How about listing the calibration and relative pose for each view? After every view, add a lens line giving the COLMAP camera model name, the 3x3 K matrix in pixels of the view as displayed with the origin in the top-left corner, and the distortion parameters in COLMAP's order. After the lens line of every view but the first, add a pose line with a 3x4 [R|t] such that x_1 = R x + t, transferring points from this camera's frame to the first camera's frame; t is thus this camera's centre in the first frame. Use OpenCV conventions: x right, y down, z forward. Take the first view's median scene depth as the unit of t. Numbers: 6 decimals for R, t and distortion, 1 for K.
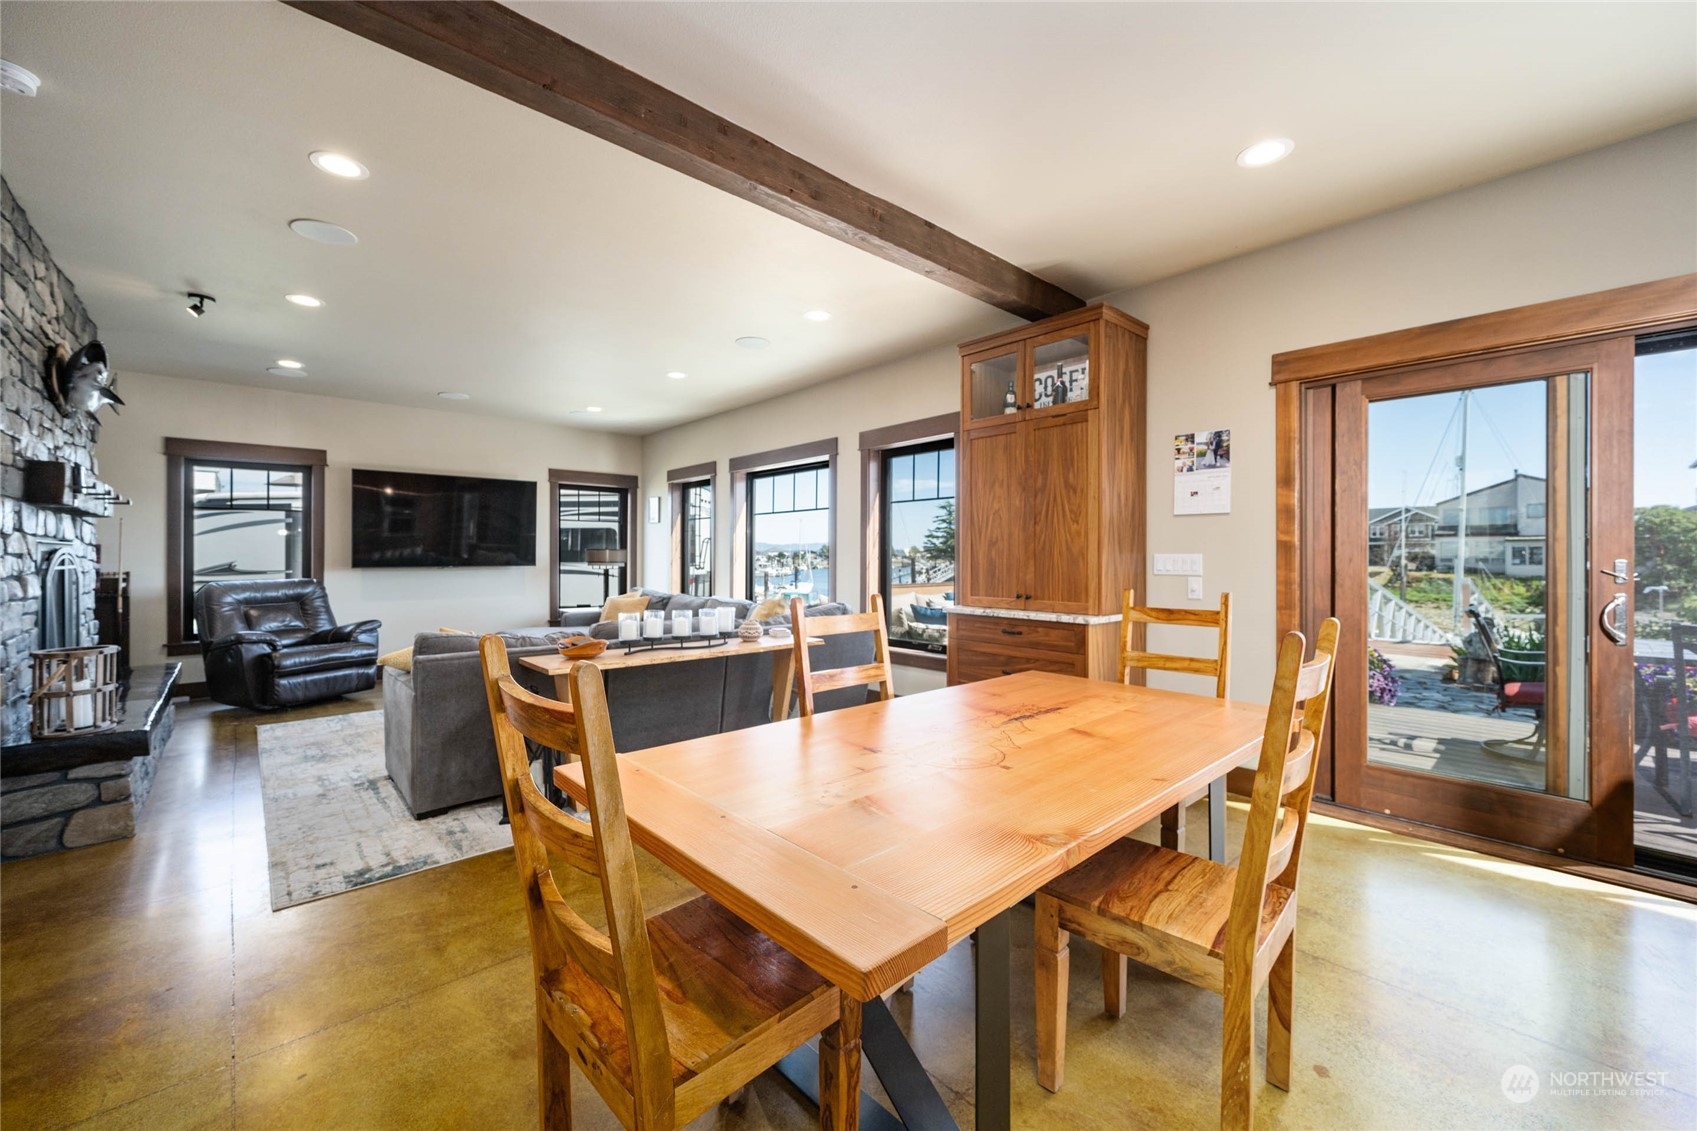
lens RADIAL K [[667.3, 0, 849.7], [0, 667.3, 560.5], [0, 0, 1]] dist [0.003103, -0.000302]
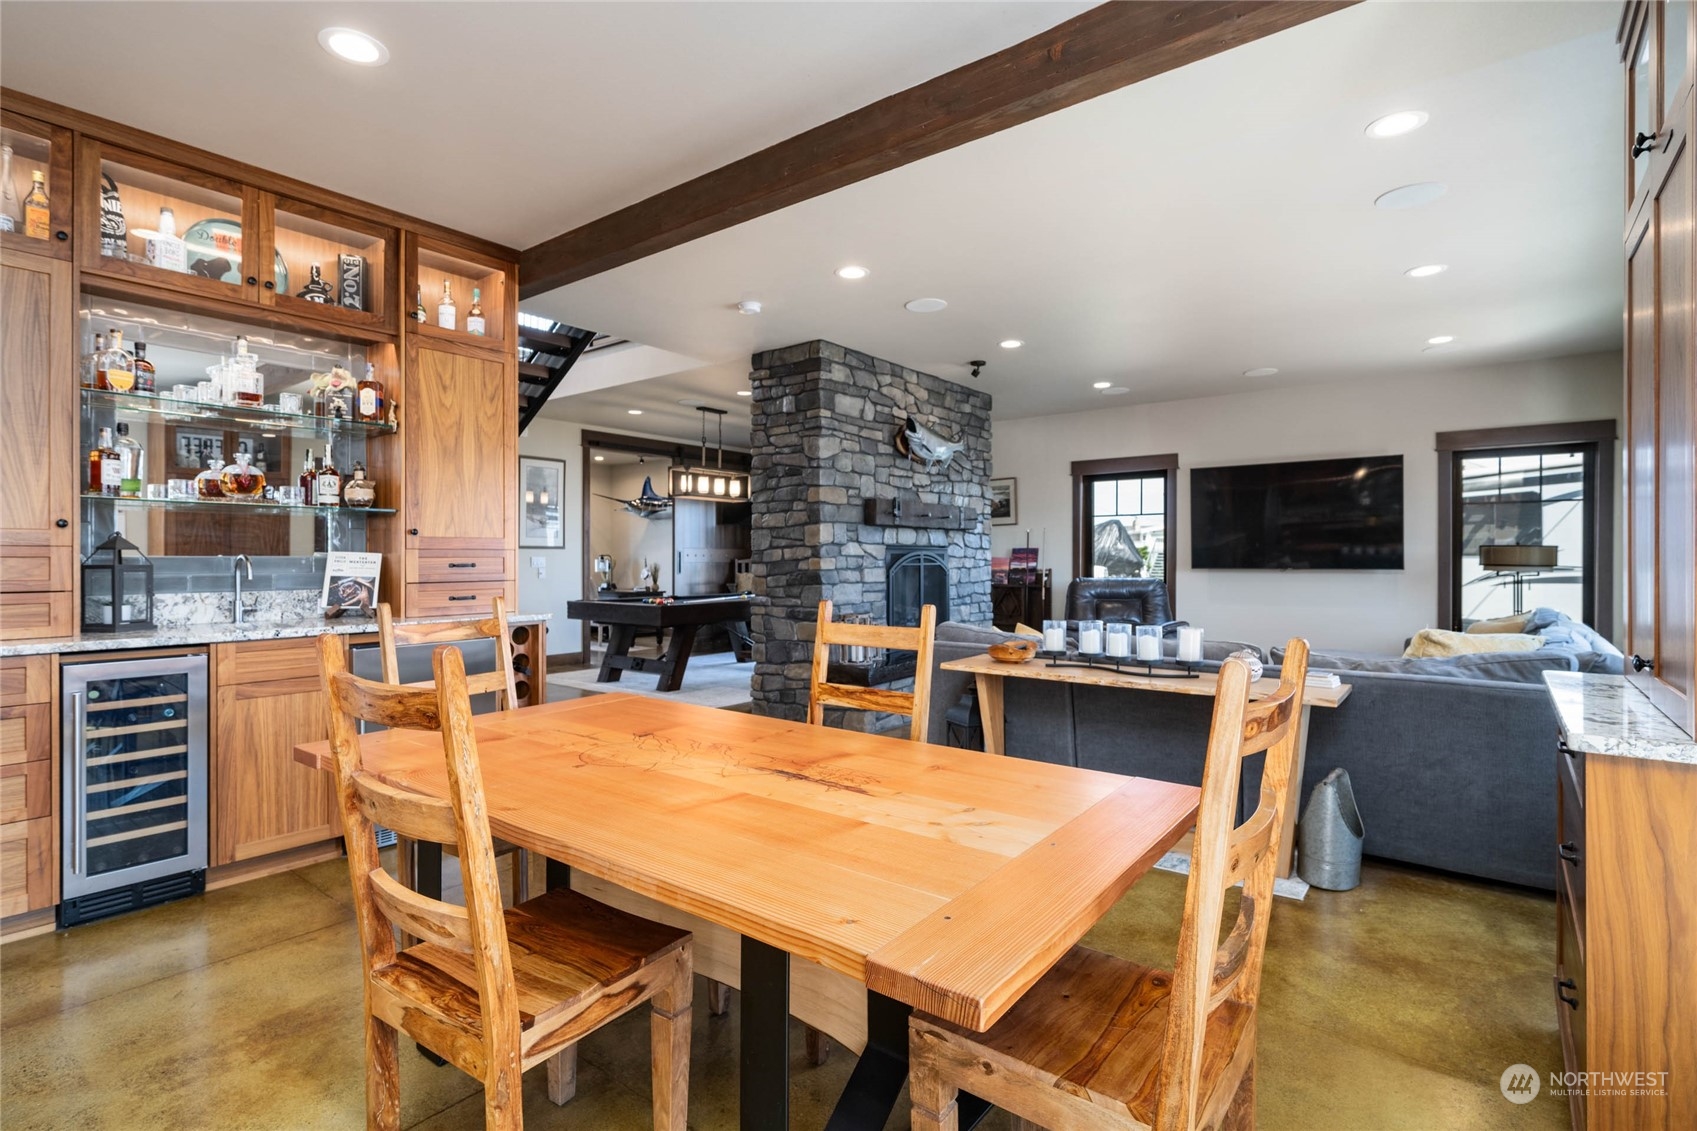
lens RADIAL K [[821.4, 0, 844.1], [0, 821.4, 560.6], [0, 0, 1]] dist [-0.000429, 0.000053]
pose [[0.152581, 0.004665, -0.988280, 0.436360], [-0.007700, 0.999964, 0.003531, -0.001169], [0.988261, 0.007071, 0.152612, 0.345450]]
